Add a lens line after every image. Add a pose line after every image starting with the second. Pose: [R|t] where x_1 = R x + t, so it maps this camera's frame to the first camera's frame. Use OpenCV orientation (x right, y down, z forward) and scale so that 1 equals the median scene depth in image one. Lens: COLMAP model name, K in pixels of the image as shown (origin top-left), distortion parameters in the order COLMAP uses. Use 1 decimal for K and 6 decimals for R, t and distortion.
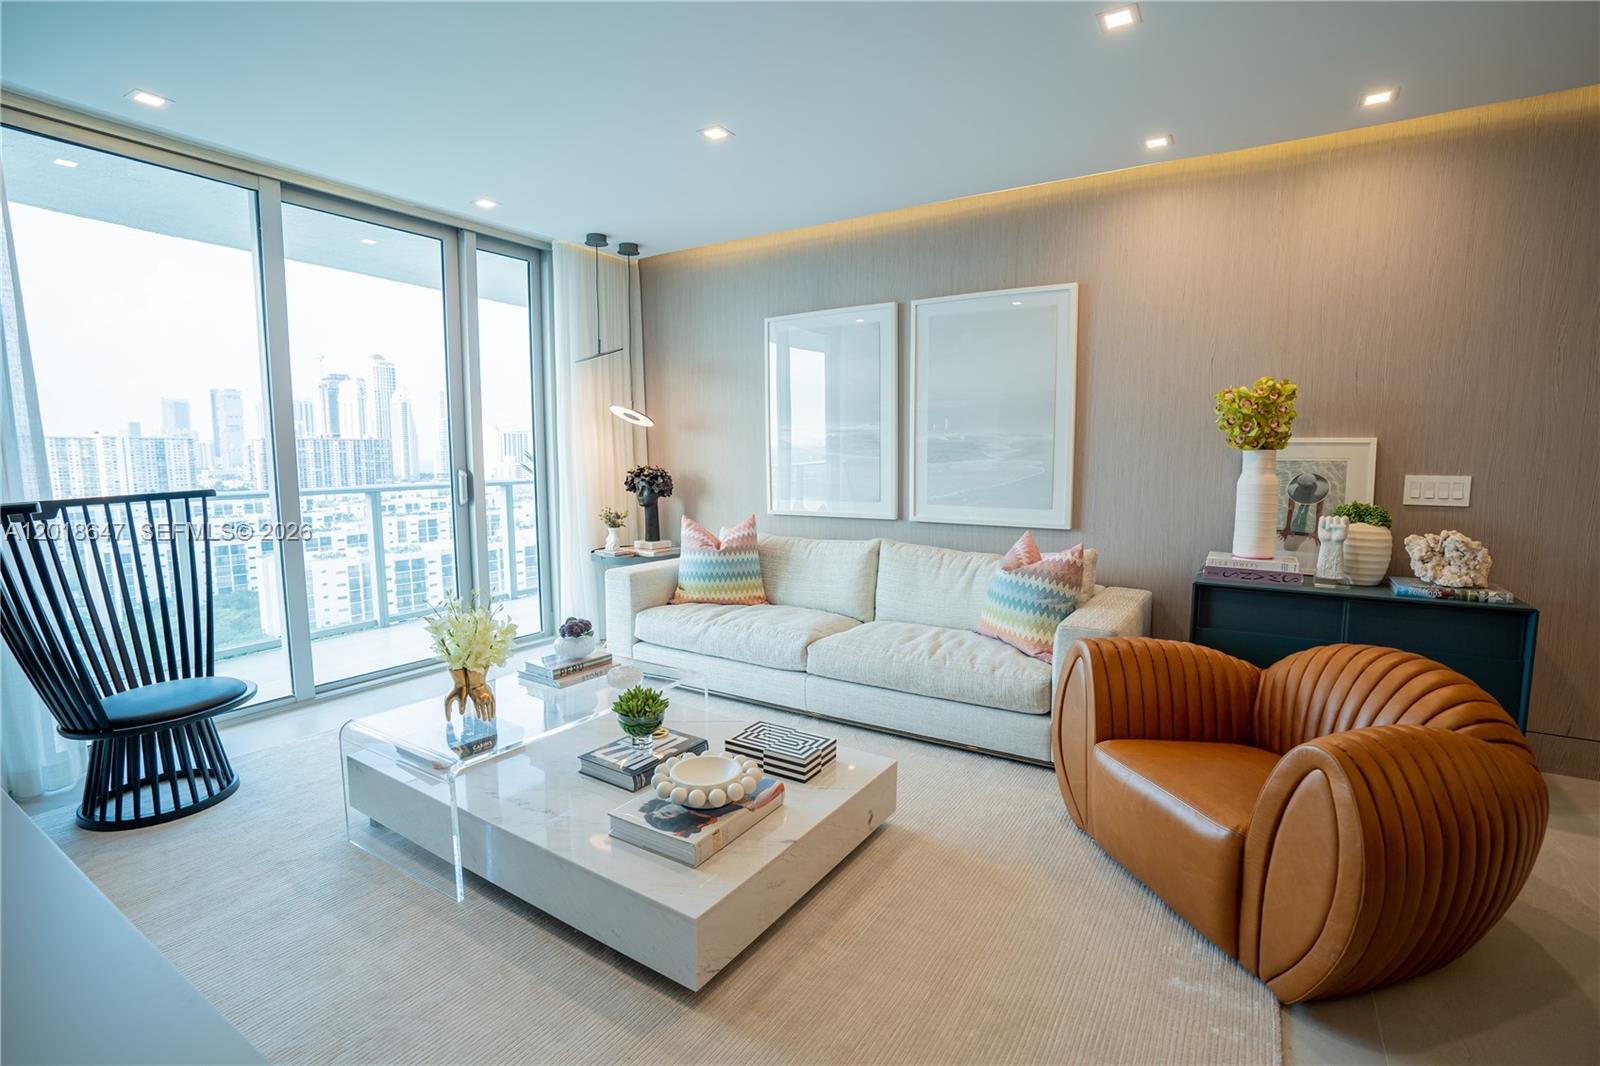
lens RADIAL K [[734.1, 0, 804.0], [0, 734.1, 546.4], [0, 0, 1]] dist [-0.058526, 0.009416]
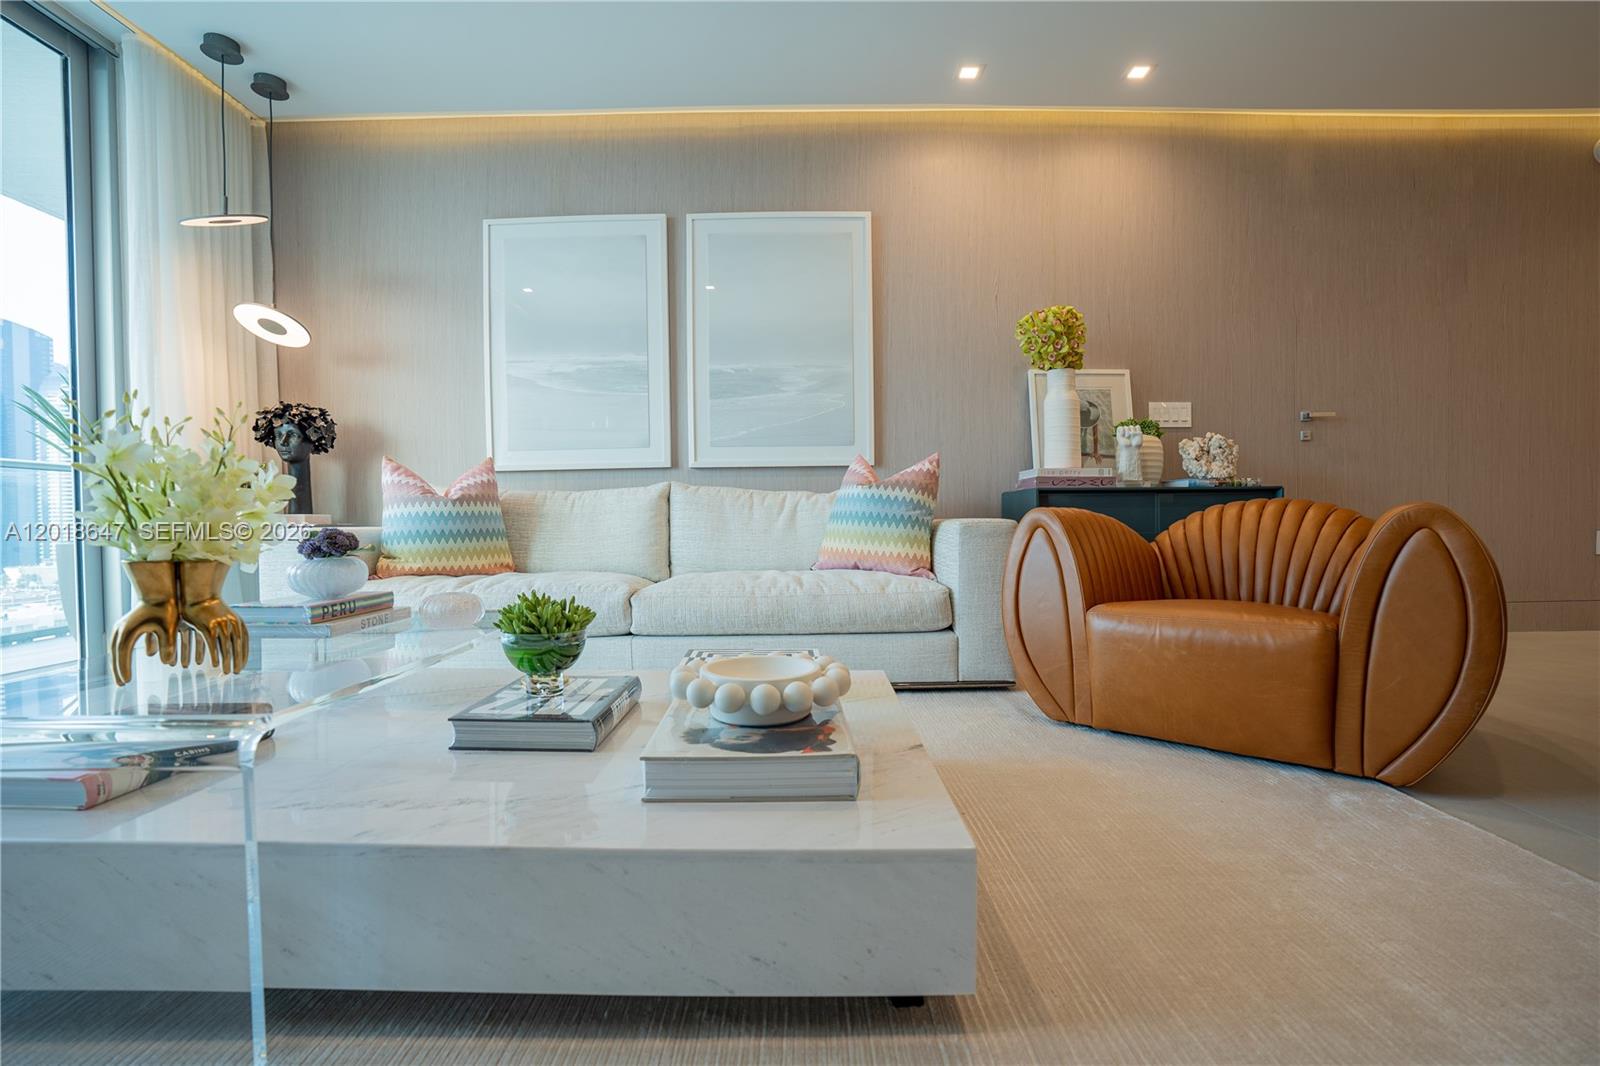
lens RADIAL K [[734.1, 0, 808.1], [0, 734.1, 537.9], [0, 0, 1]] dist [-0.058526, 0.009416]
pose [[0.840697, -0.026214, 0.540871, -0.213214], [0.077196, 0.994428, -0.071792, 0.124403], [-0.535976, 0.102109, 0.838036, 0.234101]]
